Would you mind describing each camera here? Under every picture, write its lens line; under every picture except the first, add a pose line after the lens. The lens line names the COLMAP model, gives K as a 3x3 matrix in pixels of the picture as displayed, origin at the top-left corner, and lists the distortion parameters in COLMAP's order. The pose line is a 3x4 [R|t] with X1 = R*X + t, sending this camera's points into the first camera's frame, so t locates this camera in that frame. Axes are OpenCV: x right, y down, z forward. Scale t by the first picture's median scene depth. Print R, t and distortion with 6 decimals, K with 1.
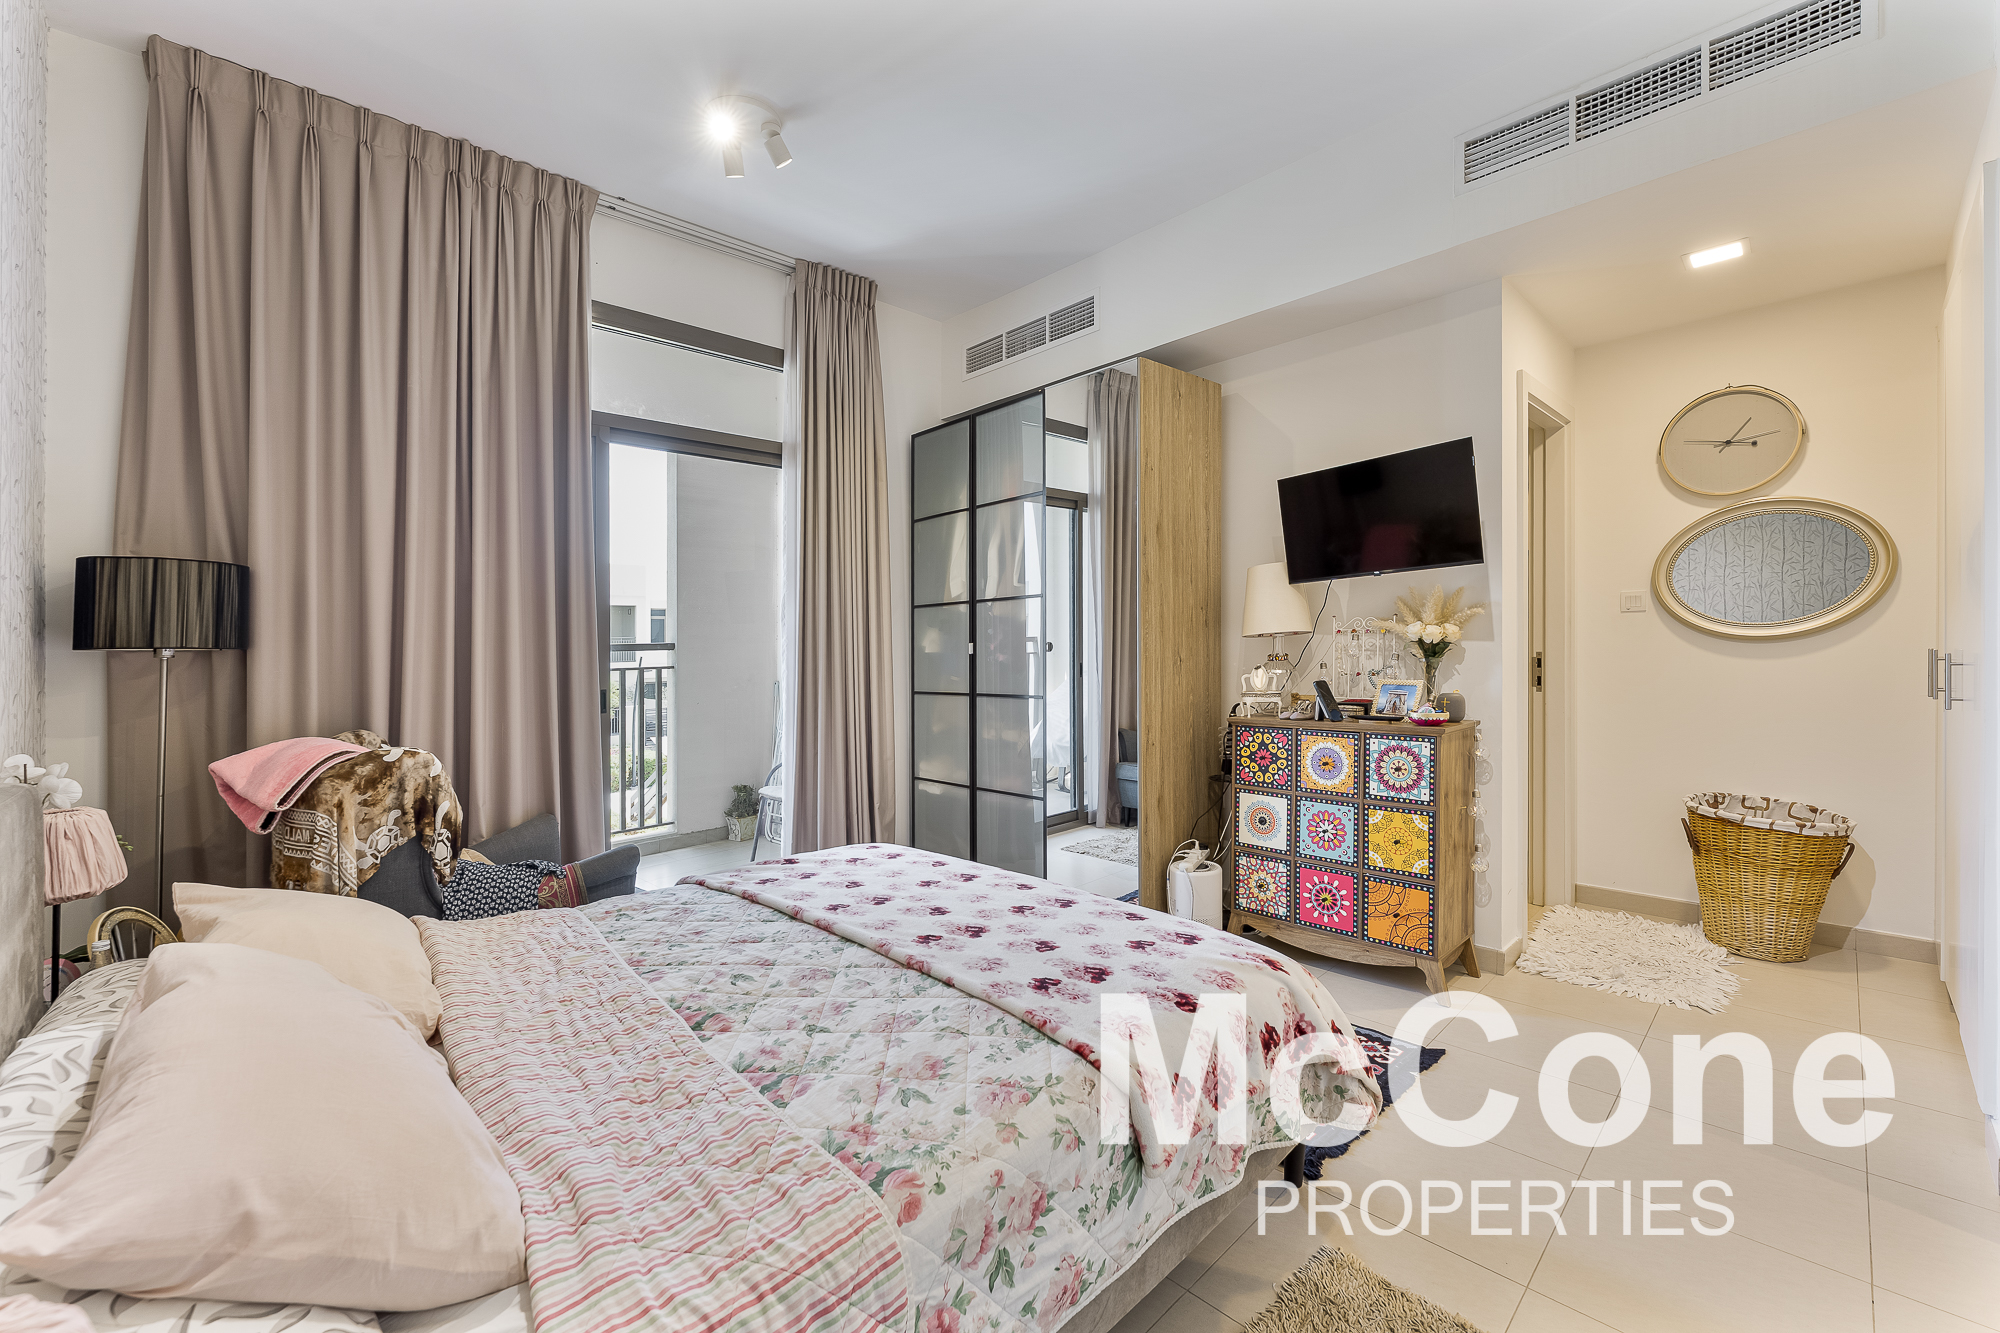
lens RADIAL K [[809.8, 0, 1006.9], [0, 809.8, 667.2], [0, 0, 1]] dist [-0.003427, -0.000201]
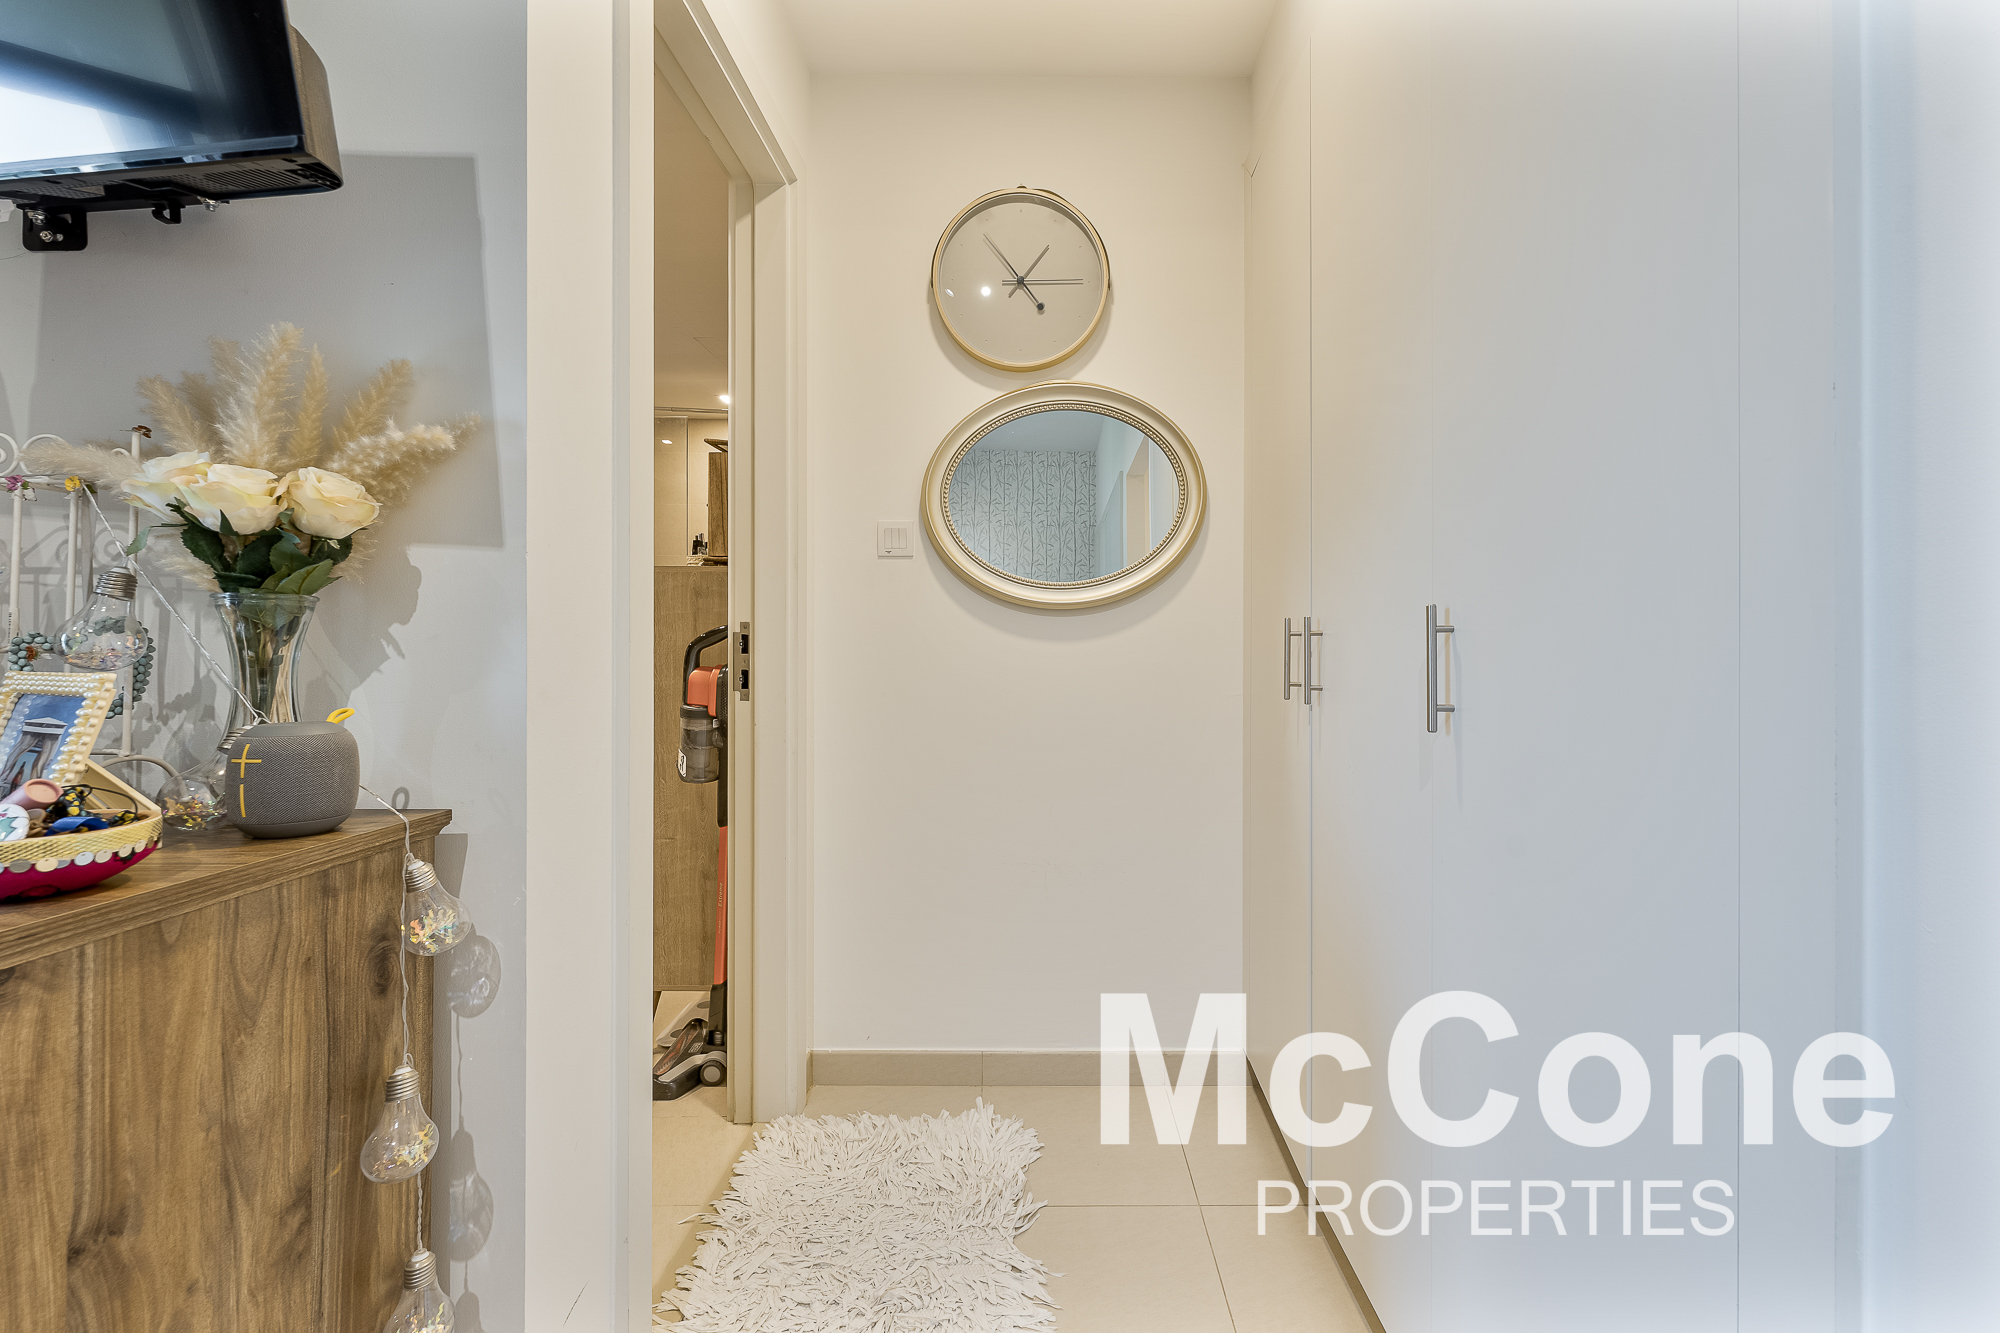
lens RADIAL K [[809.8, 0, 999.7], [0, 809.8, 664.8], [0, 0, 1]] dist [-0.003427, -0.000201]
pose [[0.727876, 0.004141, 0.685696, 0.485055], [0.003324, 0.999949, -0.009567, 0.014776], [-0.685700, 0.009243, 0.727825, 0.593825]]
